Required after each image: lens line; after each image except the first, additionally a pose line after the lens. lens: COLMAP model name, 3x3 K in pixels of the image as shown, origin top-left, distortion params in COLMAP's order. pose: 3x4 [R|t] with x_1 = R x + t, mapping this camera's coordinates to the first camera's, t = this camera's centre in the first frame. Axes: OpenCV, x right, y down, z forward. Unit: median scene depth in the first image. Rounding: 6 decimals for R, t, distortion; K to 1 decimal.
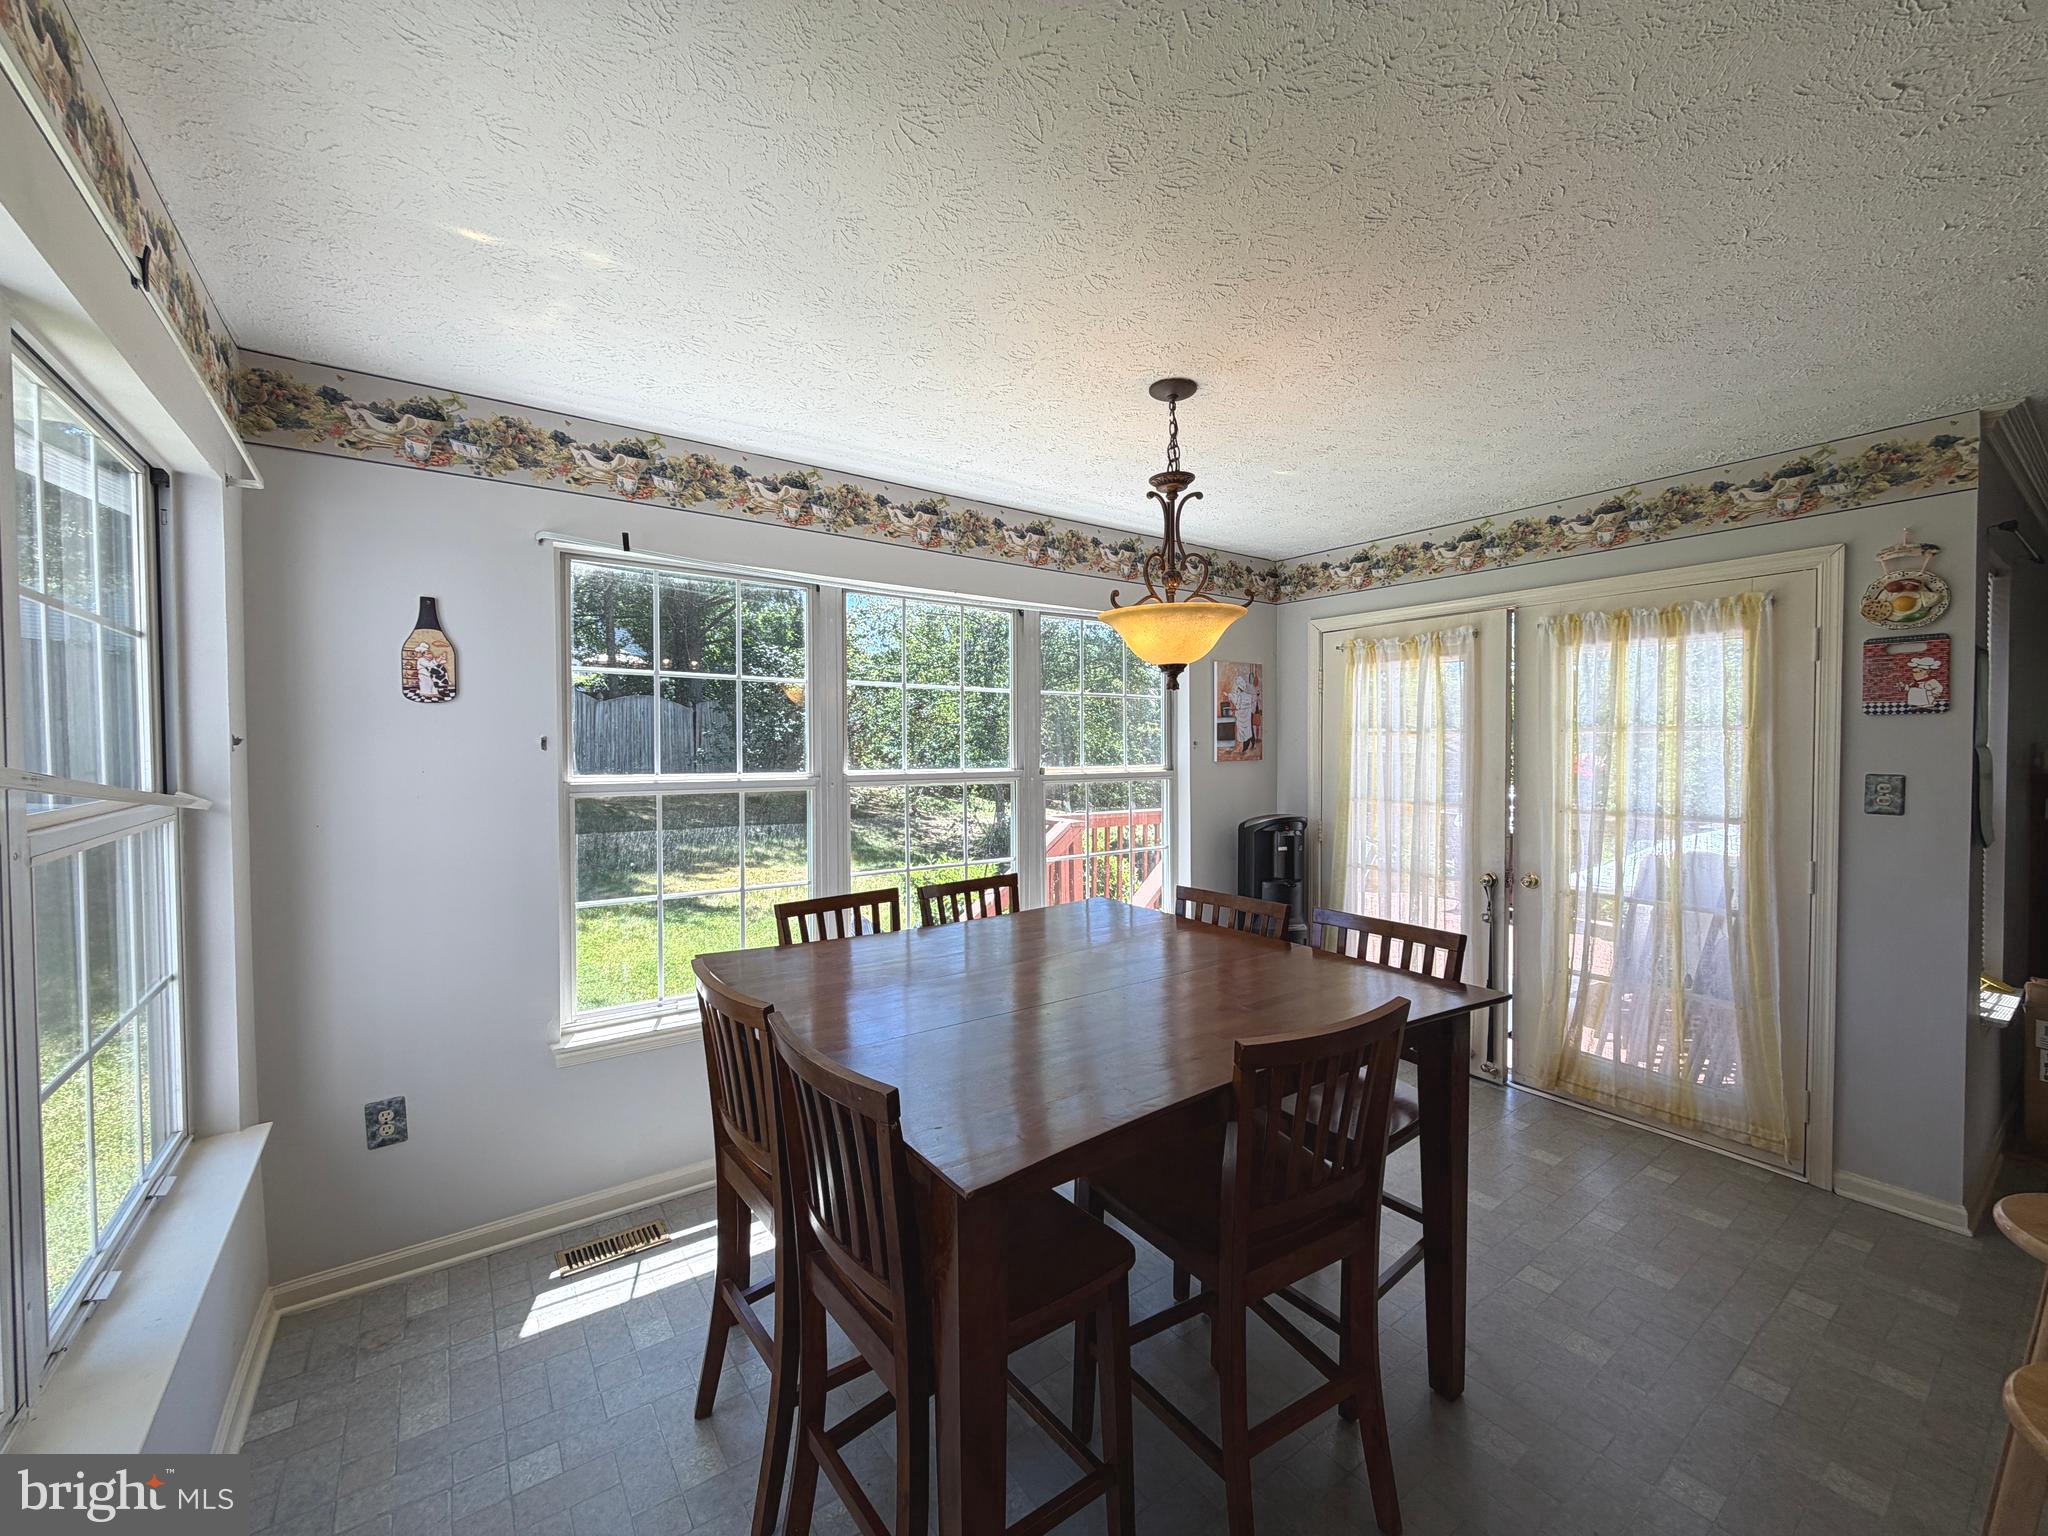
lens RADIAL K [[815.6, 0, 1029.5], [0, 815.6, 764.8], [0, 0, 1]] dist [-0.001489, 0.000162]
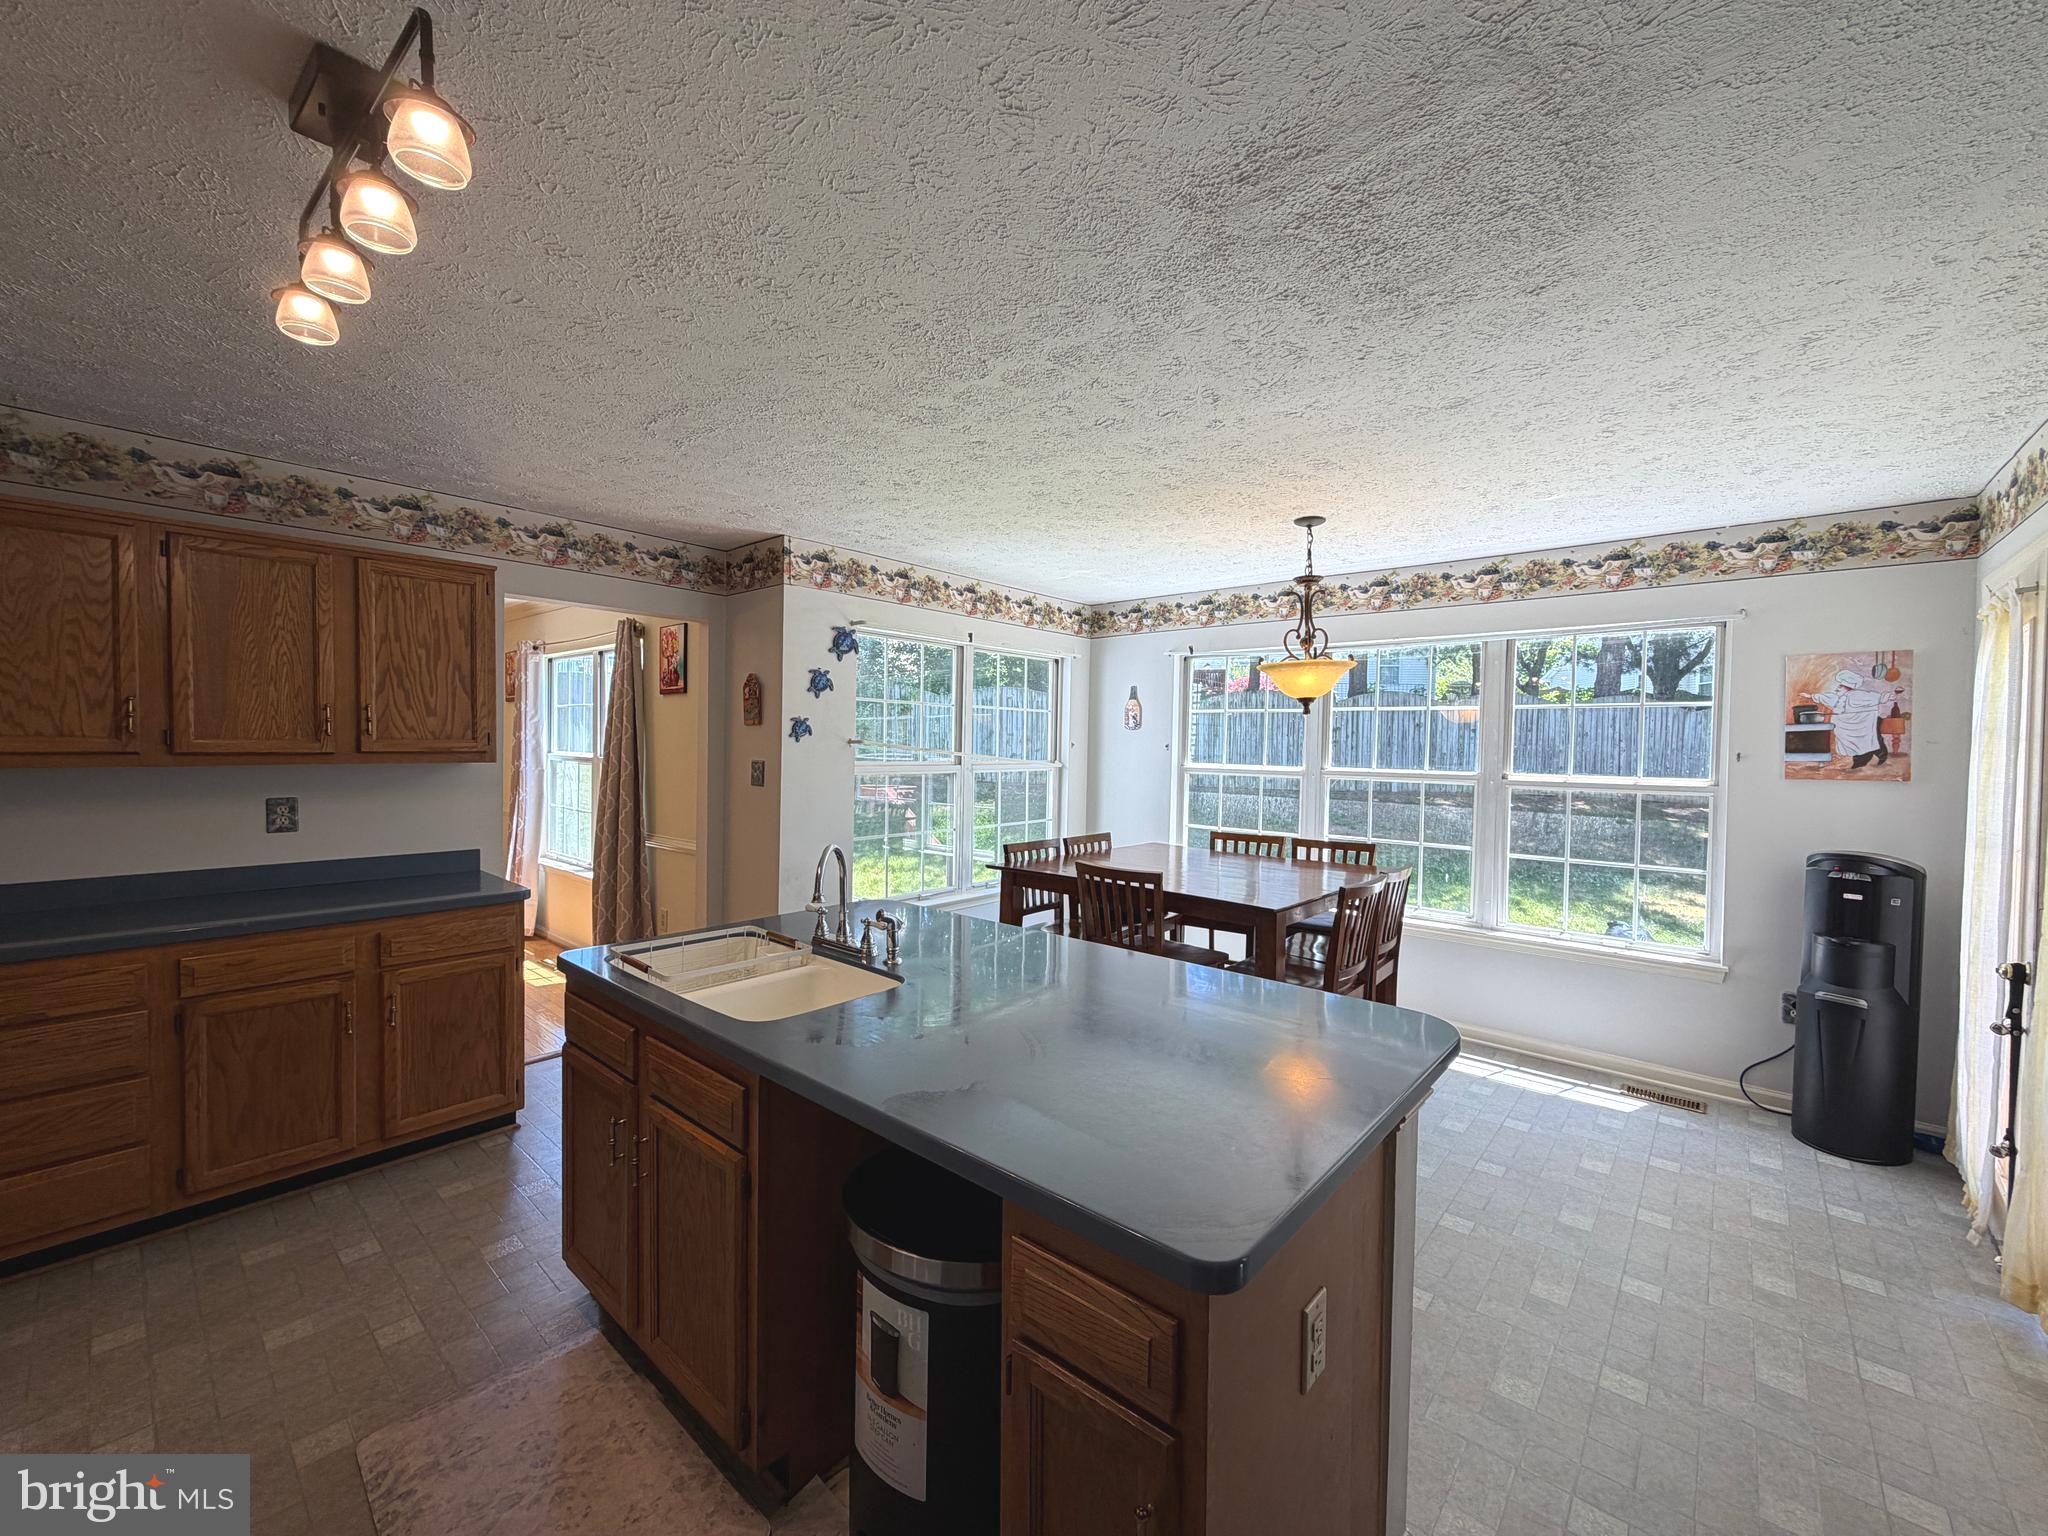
lens RADIAL K [[815.6, 0, 1019.7], [0, 815.6, 765.7], [0, 0, 1]] dist [-0.001489, 0.000162]
pose [[0.227522, 0.028979, -0.973342, 1.363037], [-0.040692, 0.998967, 0.020230, -0.002943], [0.972922, 0.035004, 0.228466, 0.105382]]
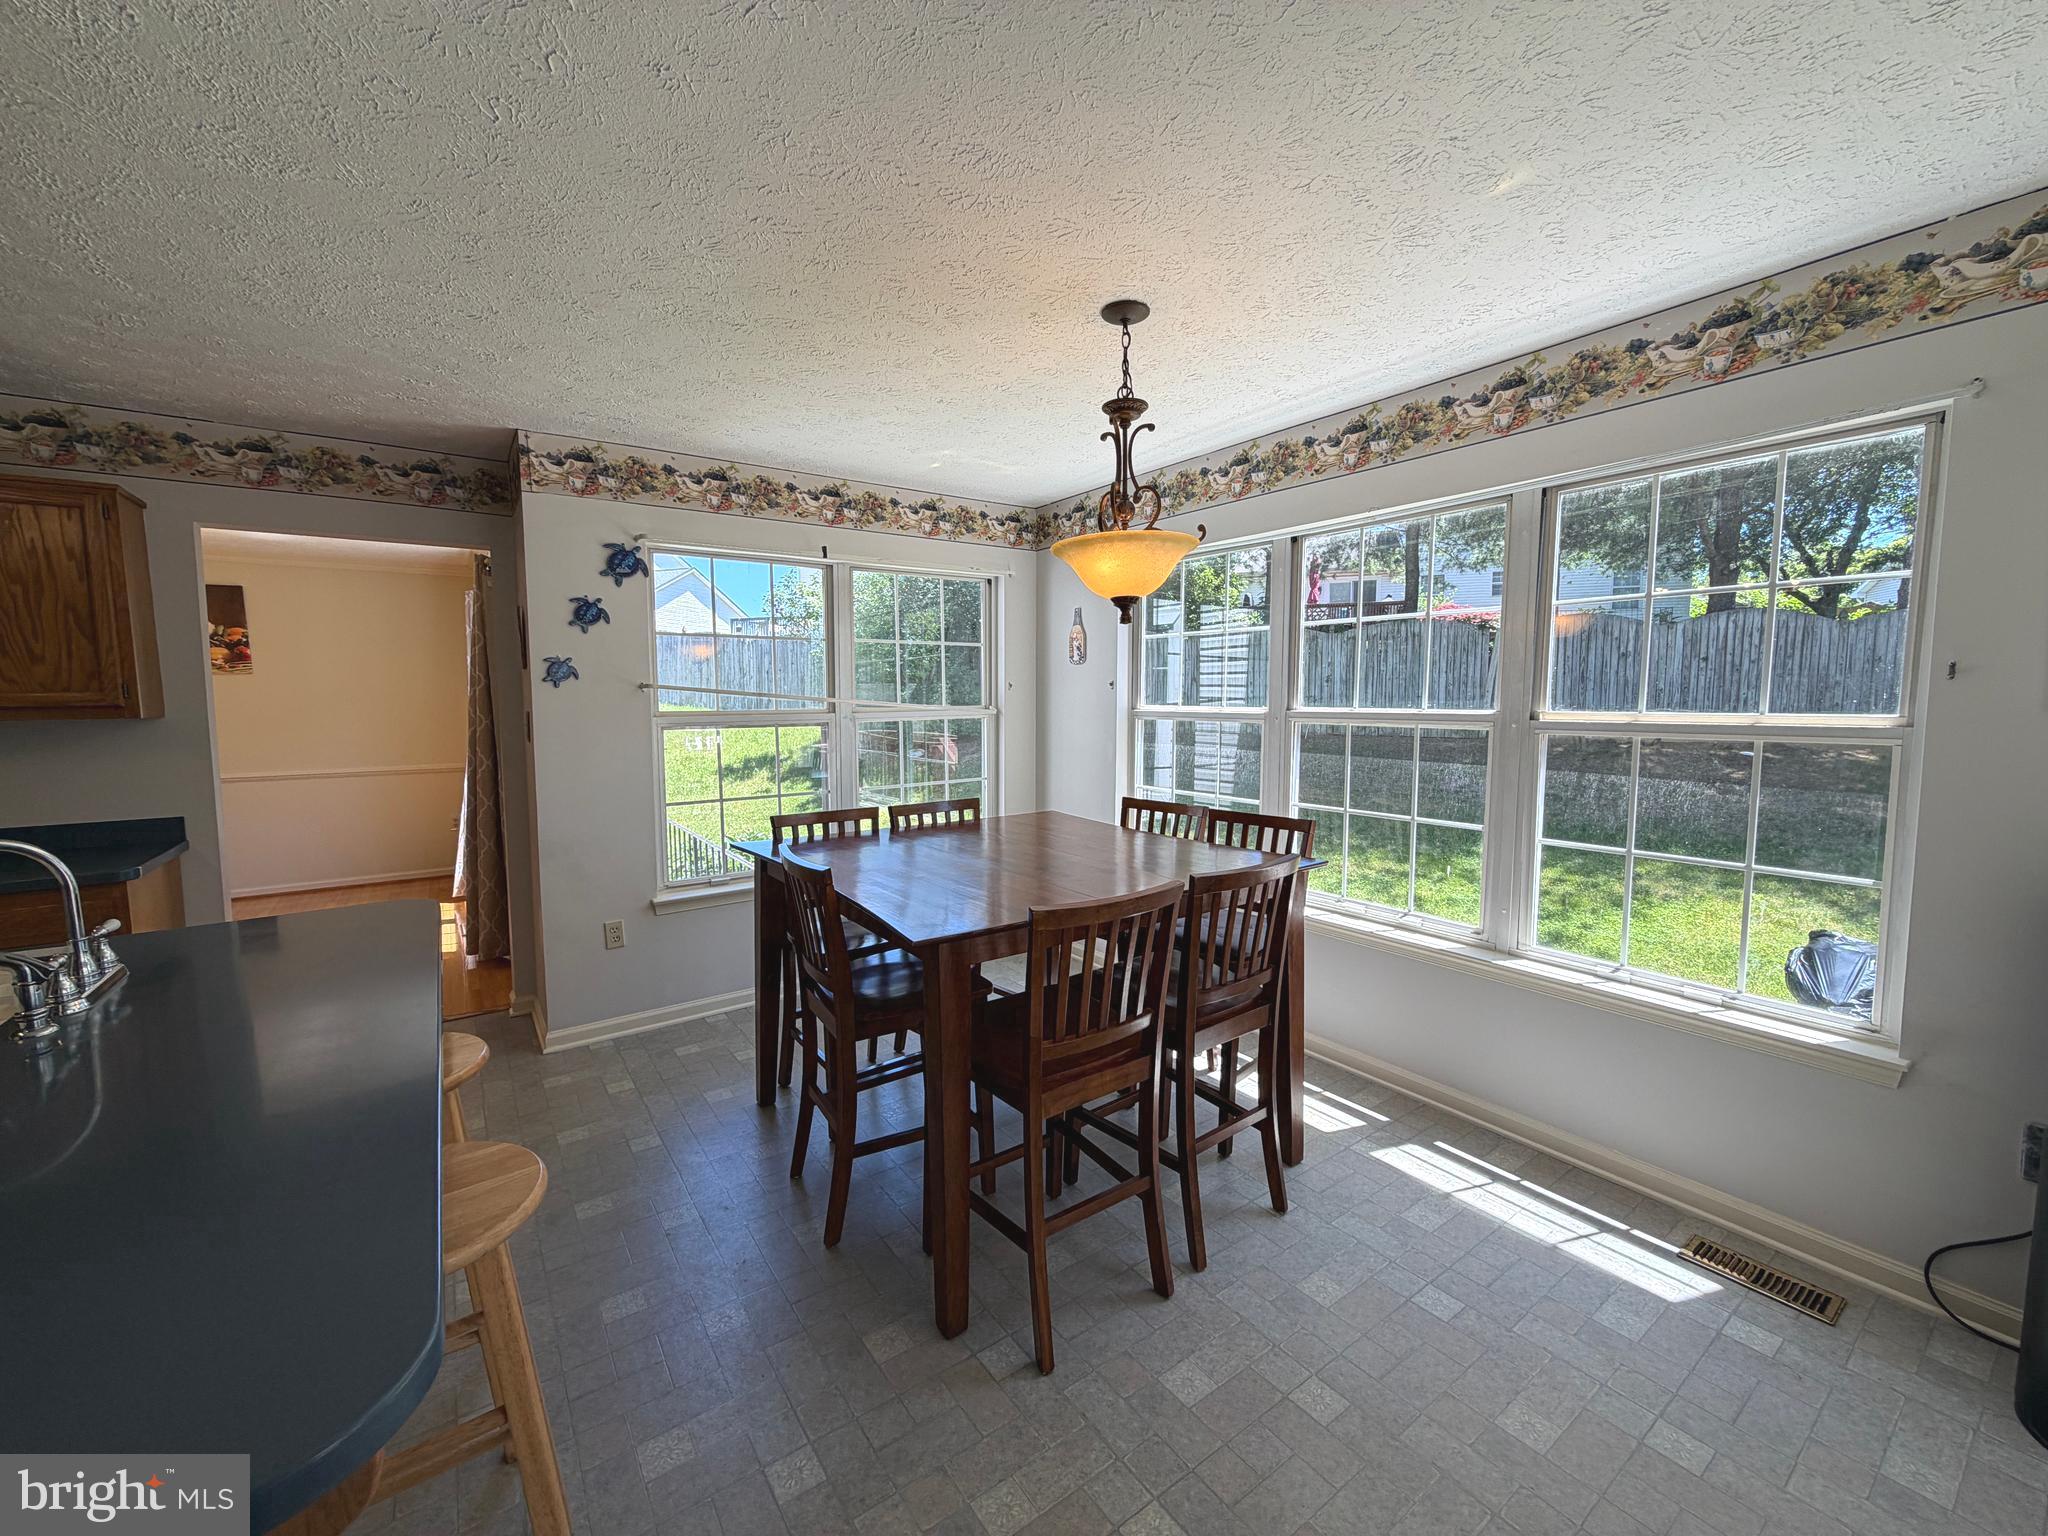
lens RADIAL K [[815.6, 0, 1022.3], [0, 815.6, 765.1], [0, 0, 1]] dist [-0.001489, 0.000162]
pose [[-0.004098, 0.085212, -0.996354, 1.032451], [-0.018352, 0.996189, 0.085273, -0.000758], [0.999823, 0.018634, -0.002518, 0.769833]]
